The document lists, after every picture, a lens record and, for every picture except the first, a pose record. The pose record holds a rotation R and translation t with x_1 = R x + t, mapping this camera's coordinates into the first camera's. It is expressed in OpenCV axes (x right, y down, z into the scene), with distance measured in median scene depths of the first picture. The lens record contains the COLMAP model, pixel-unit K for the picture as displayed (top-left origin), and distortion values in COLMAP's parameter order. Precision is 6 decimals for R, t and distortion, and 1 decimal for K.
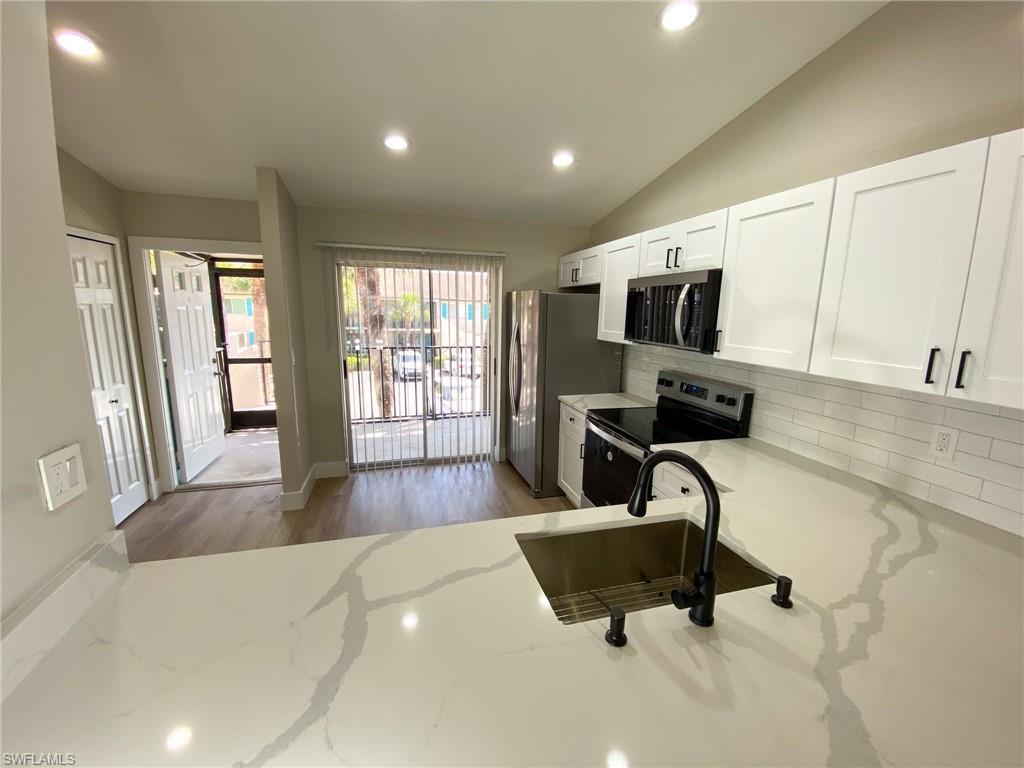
lens RADIAL K [[413.9, 0, 512.0], [0, 413.9, 384.0], [0, 0, 1]] dist [0.023936, -0.016764]
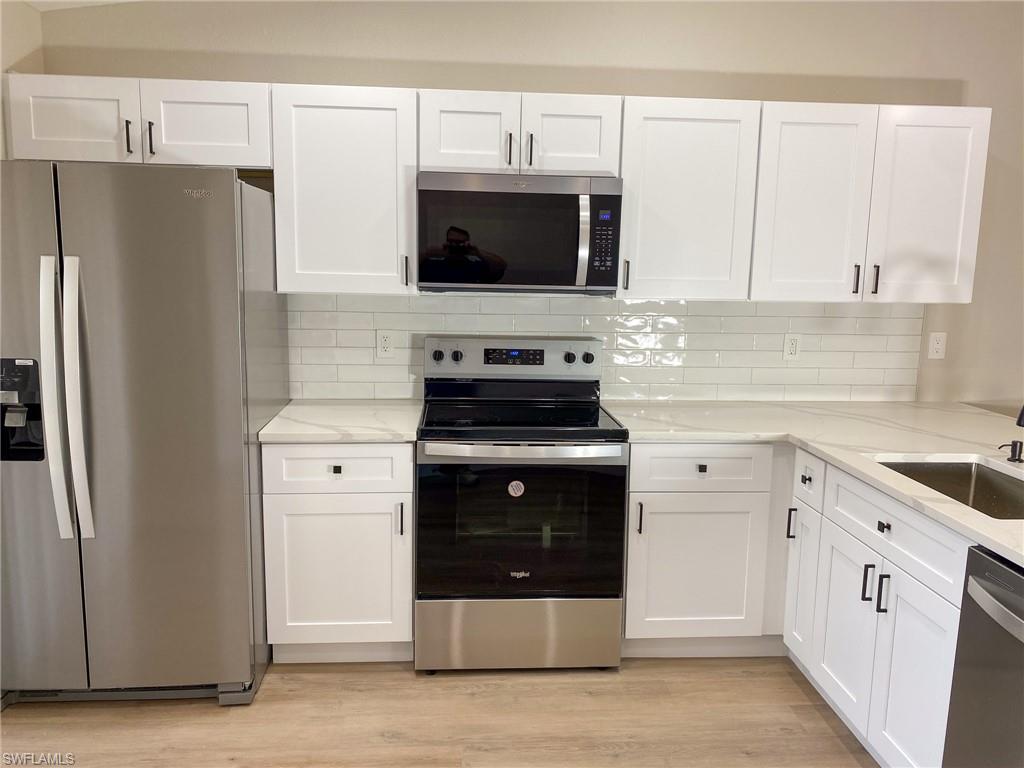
lens RADIAL K [[805.5, 0, 515.2], [0, 805.5, 375.9], [0, 0, 1]] dist [0.044317, -0.006102]
pose [[0.203985, -0.157941, 0.966149, -0.894479], [0.163055, 0.978596, 0.125549, -0.129207], [-0.965299, 0.131926, 0.225372, 0.818947]]
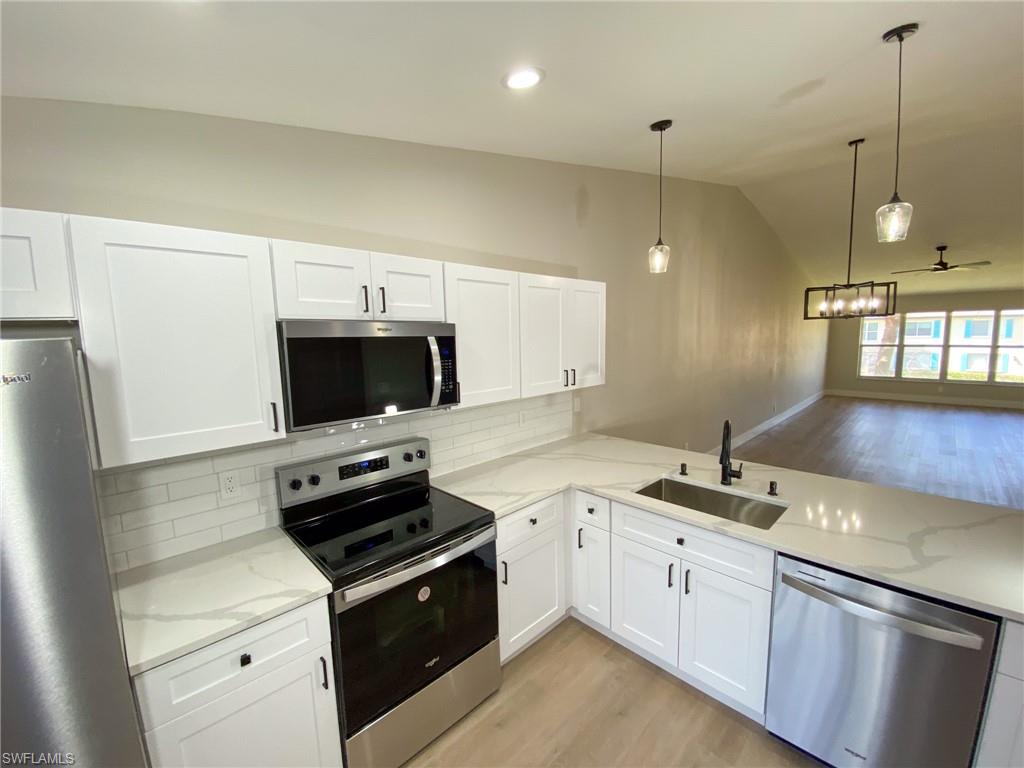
lens RADIAL K [[413.9, 0, 512.0], [0, 413.9, 384.0], [0, 0, 1]] dist [0.023936, -0.016764]
pose [[-0.471770, -0.113927, 0.874330, -0.406607], [0.171689, 0.960767, 0.217830, -0.292893], [-0.864844, 0.252879, -0.433701, 1.207476]]
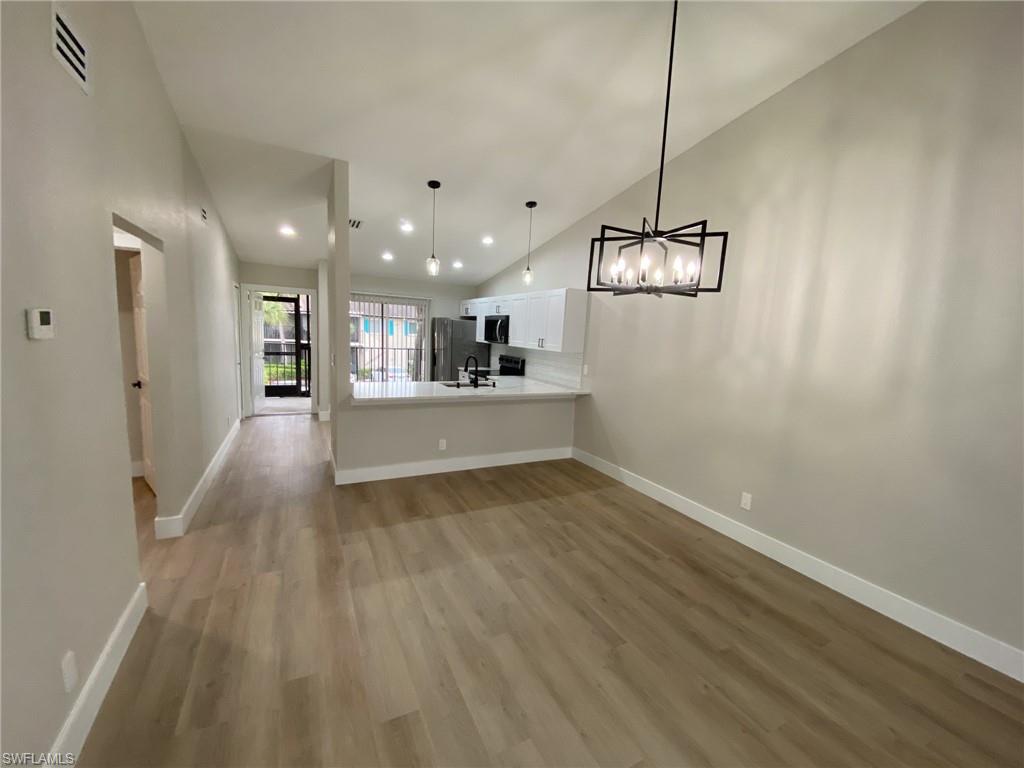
lens RADIAL K [[413.9, 0, 512.0], [0, 413.9, 384.0], [0, 0, 1]] dist [0.023936, -0.016764]
pose [[0.982399, 0.003347, 0.186766, -0.015420], [0.005006, 0.999009, -0.044233, 0.302630], [-0.186729, 0.044389, 0.981408, -1.652090]]
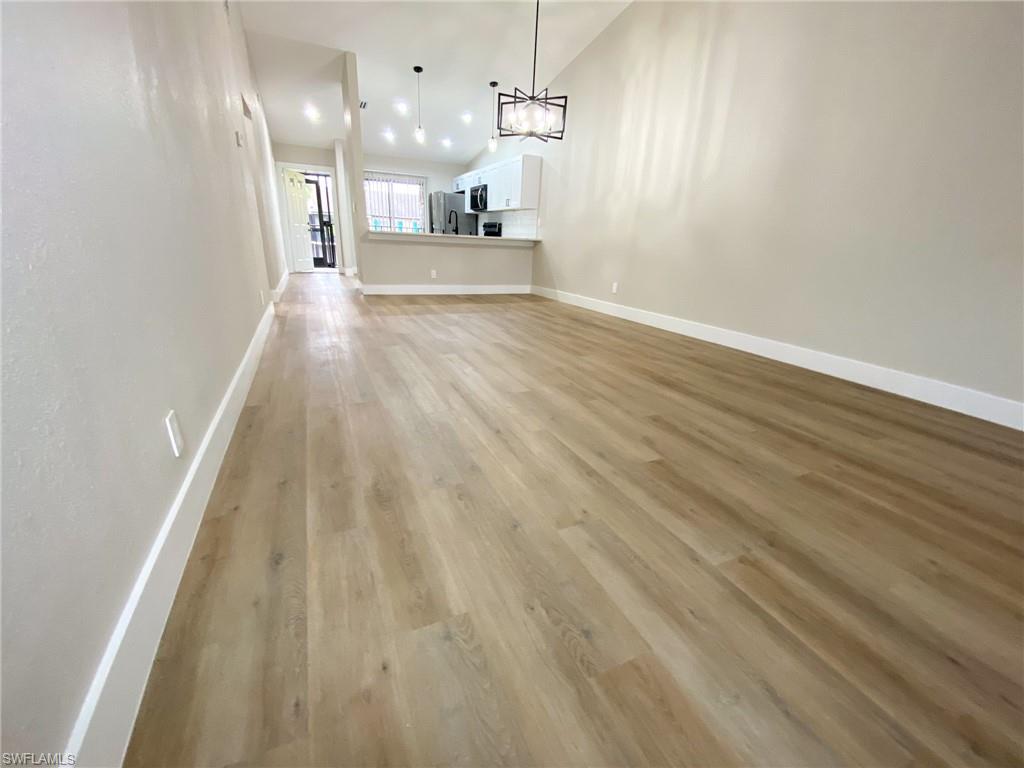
lens RADIAL K [[422.4, 0, 507.5], [0, 422.4, 390.5], [0, 0, 1]] dist [-0.001825, 0.000030]
pose [[0.990642, -0.026949, 0.133799, 0.121272], [0.003858, 0.985450, 0.169920, 0.793089], [-0.136431, -0.167814, 0.976332, -2.656593]]
